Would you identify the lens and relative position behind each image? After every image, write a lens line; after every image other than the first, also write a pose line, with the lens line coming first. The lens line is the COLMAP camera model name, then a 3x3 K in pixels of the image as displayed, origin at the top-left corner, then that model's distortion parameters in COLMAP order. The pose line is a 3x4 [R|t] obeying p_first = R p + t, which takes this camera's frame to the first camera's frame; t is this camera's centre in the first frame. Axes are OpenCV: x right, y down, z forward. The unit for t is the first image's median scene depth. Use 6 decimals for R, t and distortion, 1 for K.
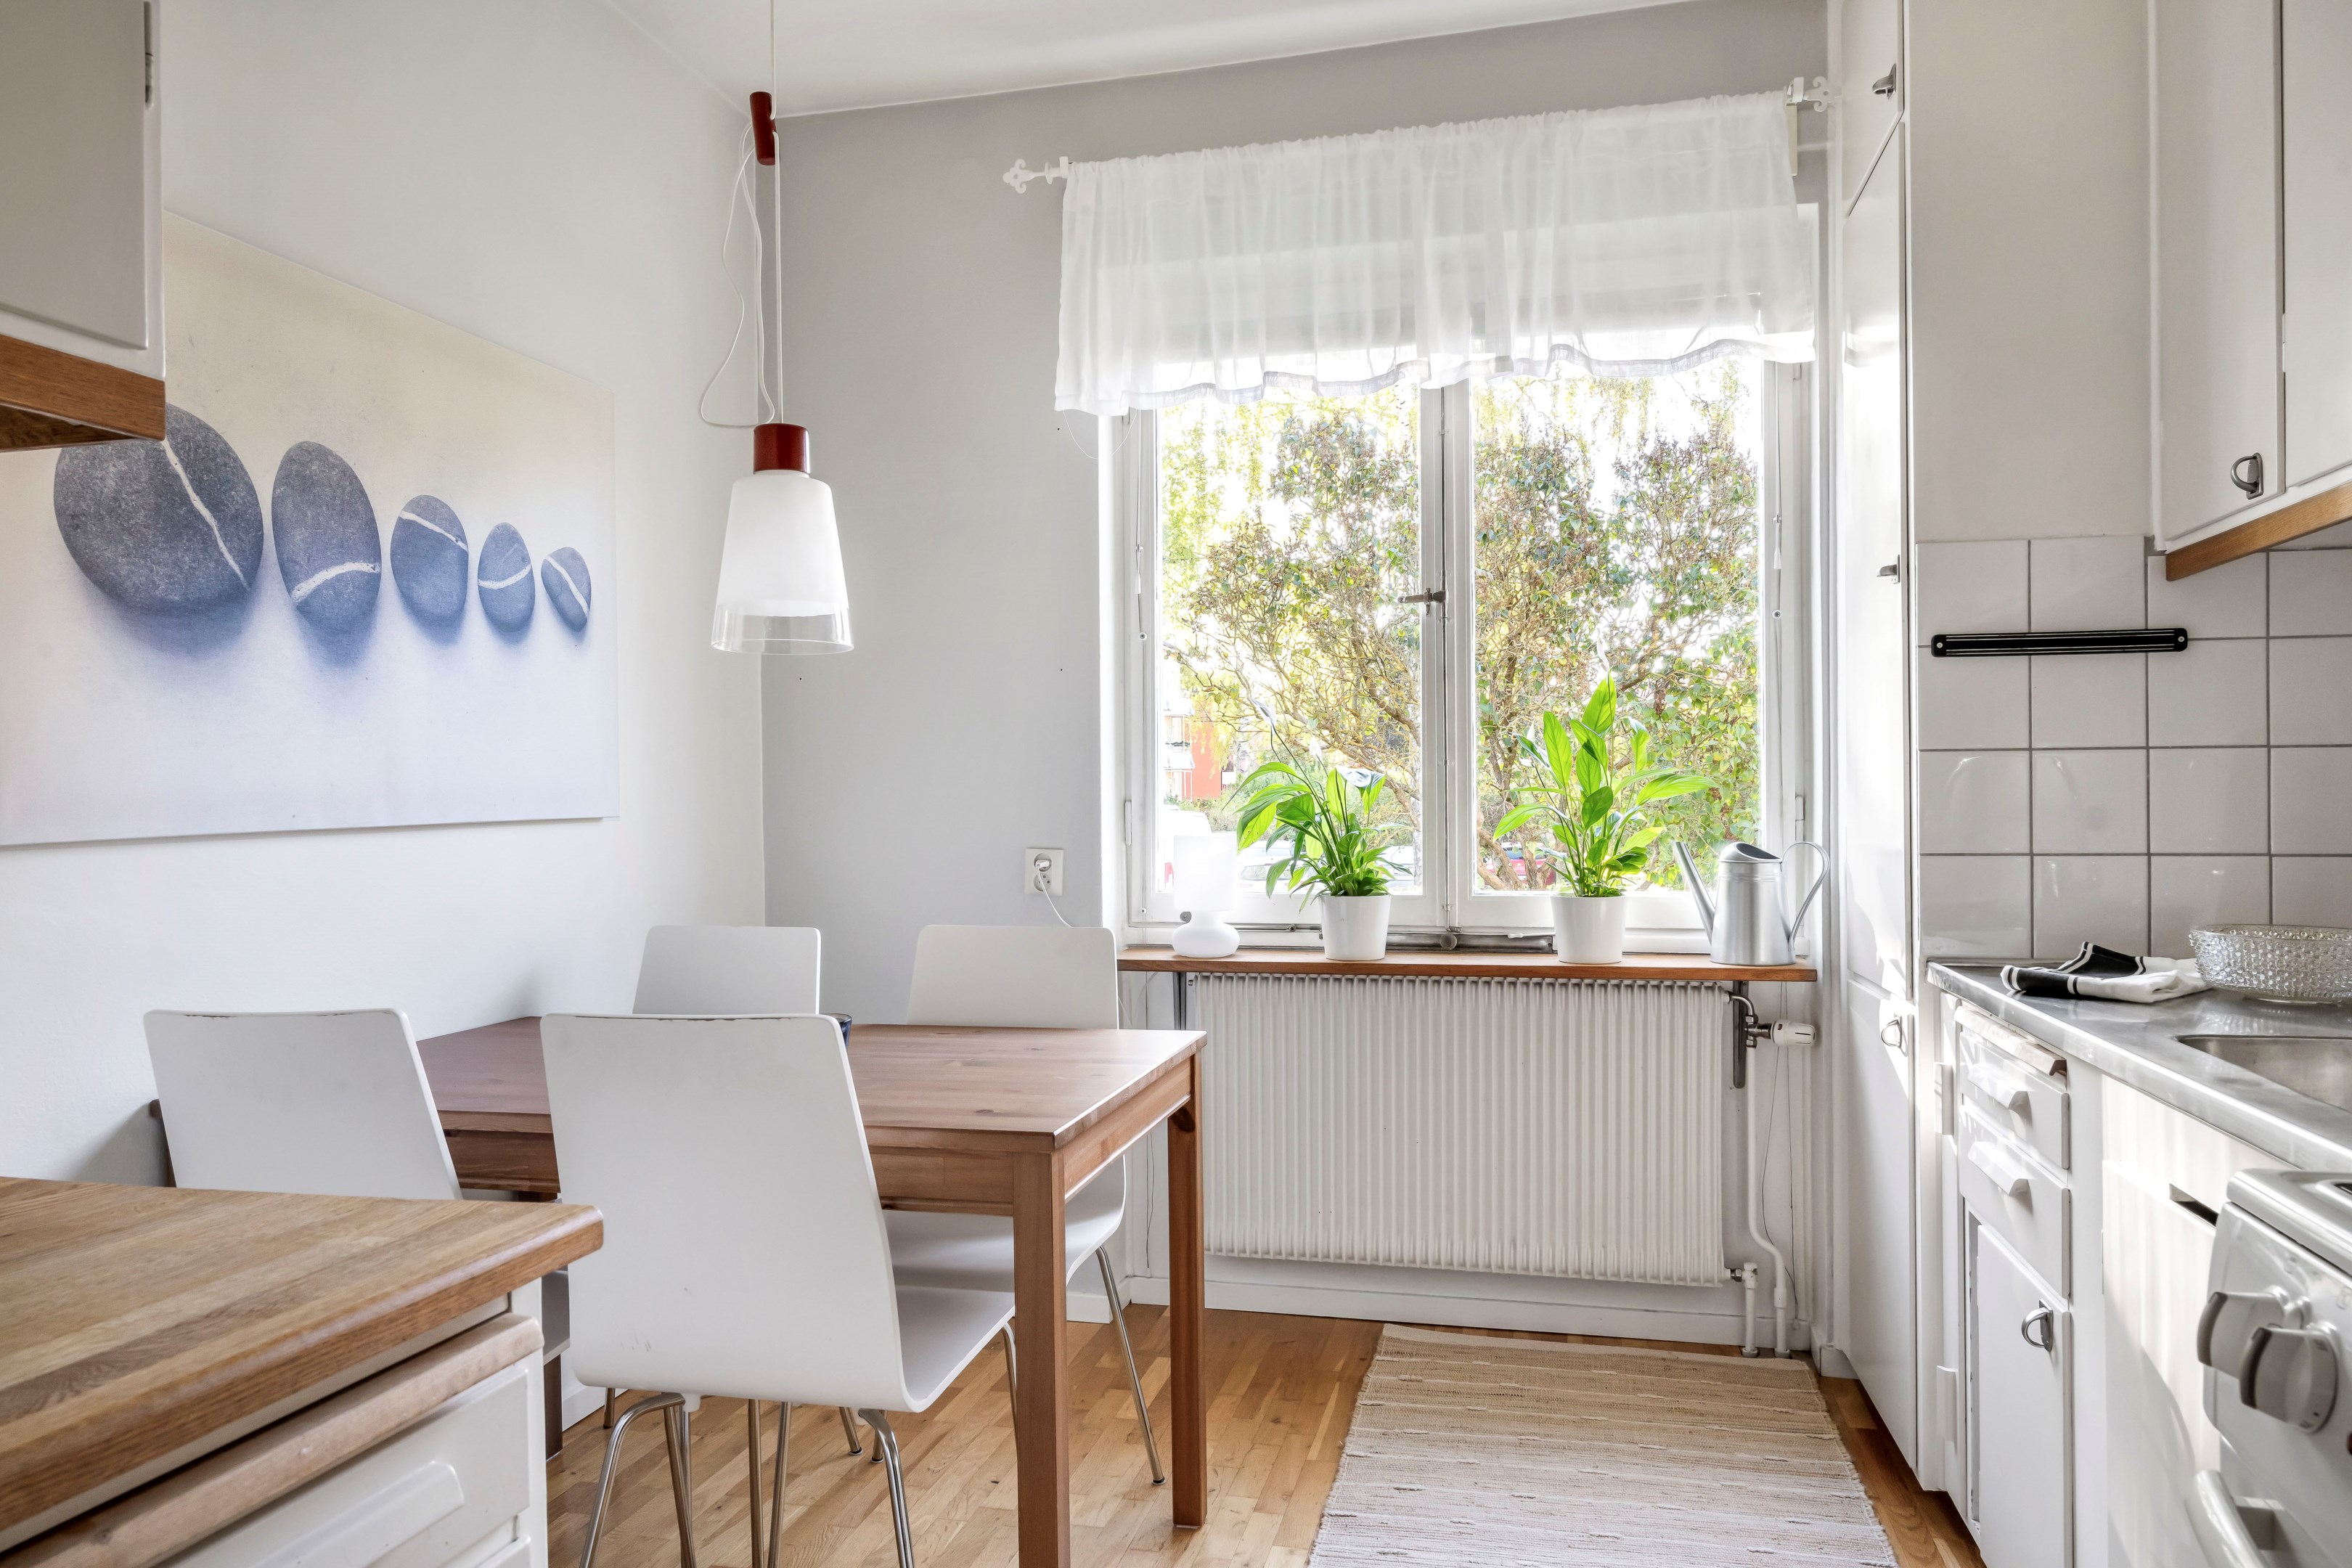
lens RADIAL K [[1586.9, 0, 1172.3], [0, 1586.9, 810.8], [0, 0, 1]] dist [-0.002050, 0.000196]
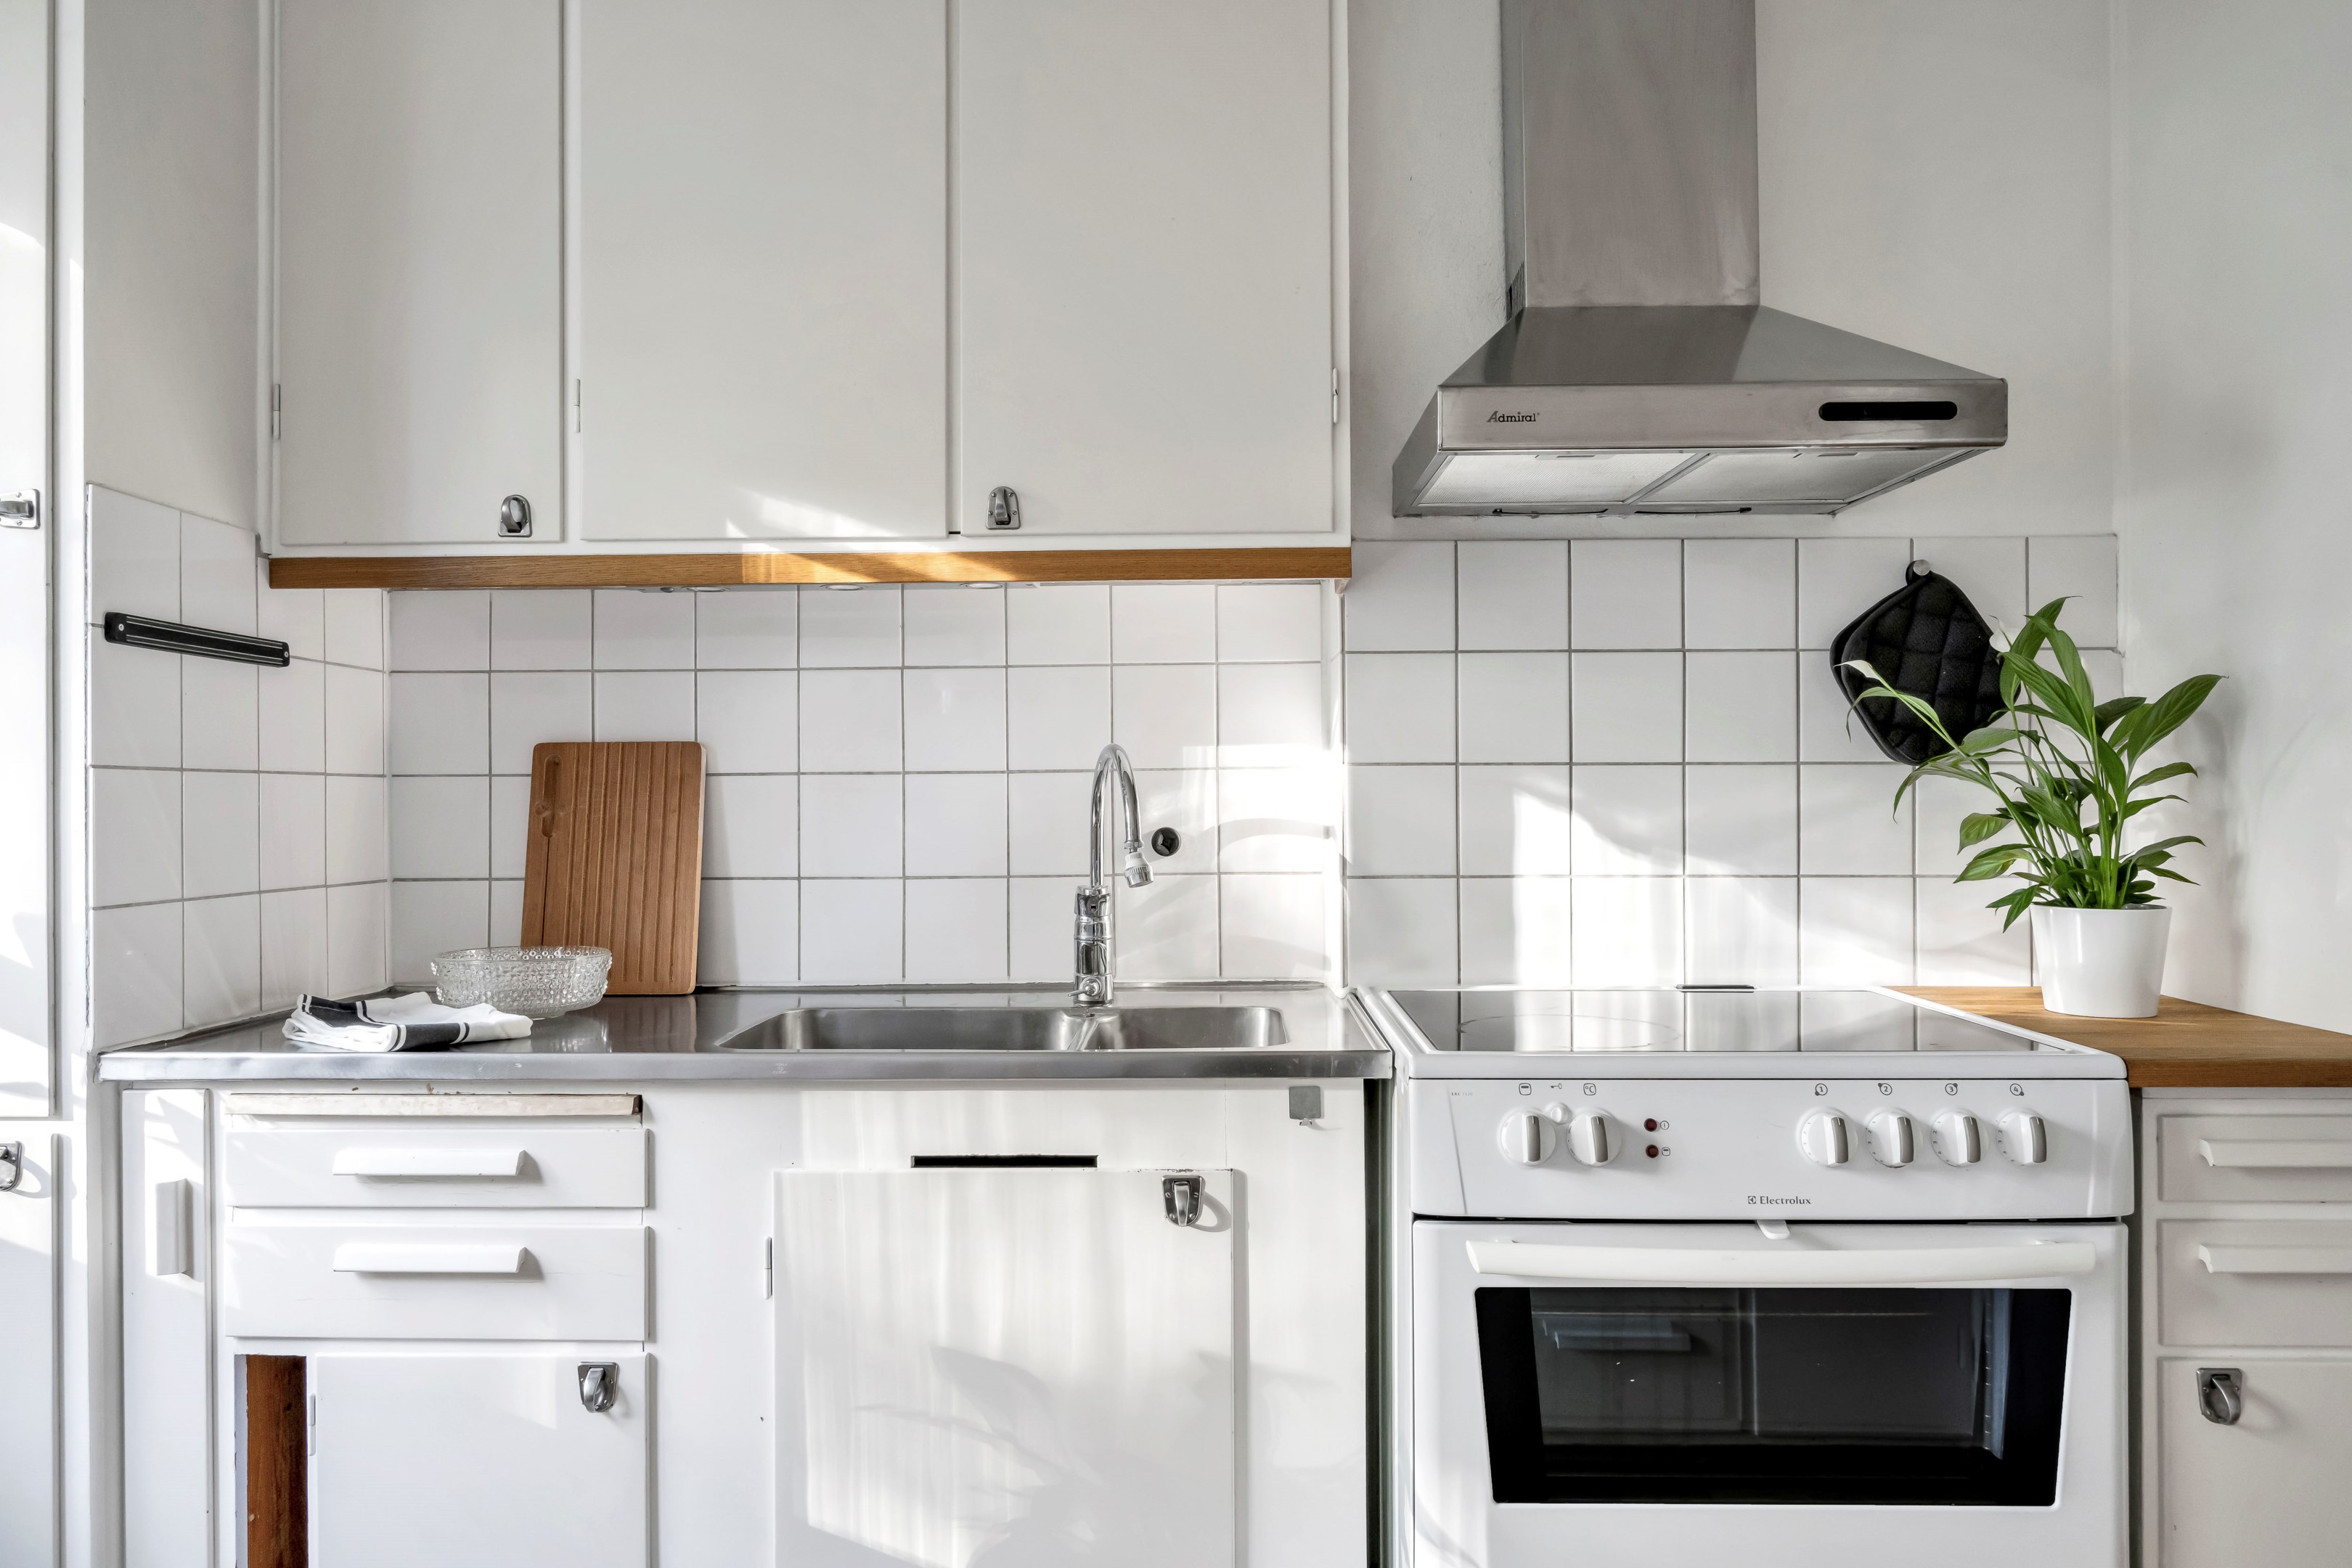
lens RADIAL K [[1610.0, 0, 1176.0], [0, 1610.0, 784.0], [0, 0, 1]] dist [0.004443, 0.002076]
pose [[-0.215717, 0.020656, 0.976237, -0.292849], [0.016878, 0.999706, -0.017423, -0.006682], [-0.976310, 0.012718, -0.216002, 0.539599]]
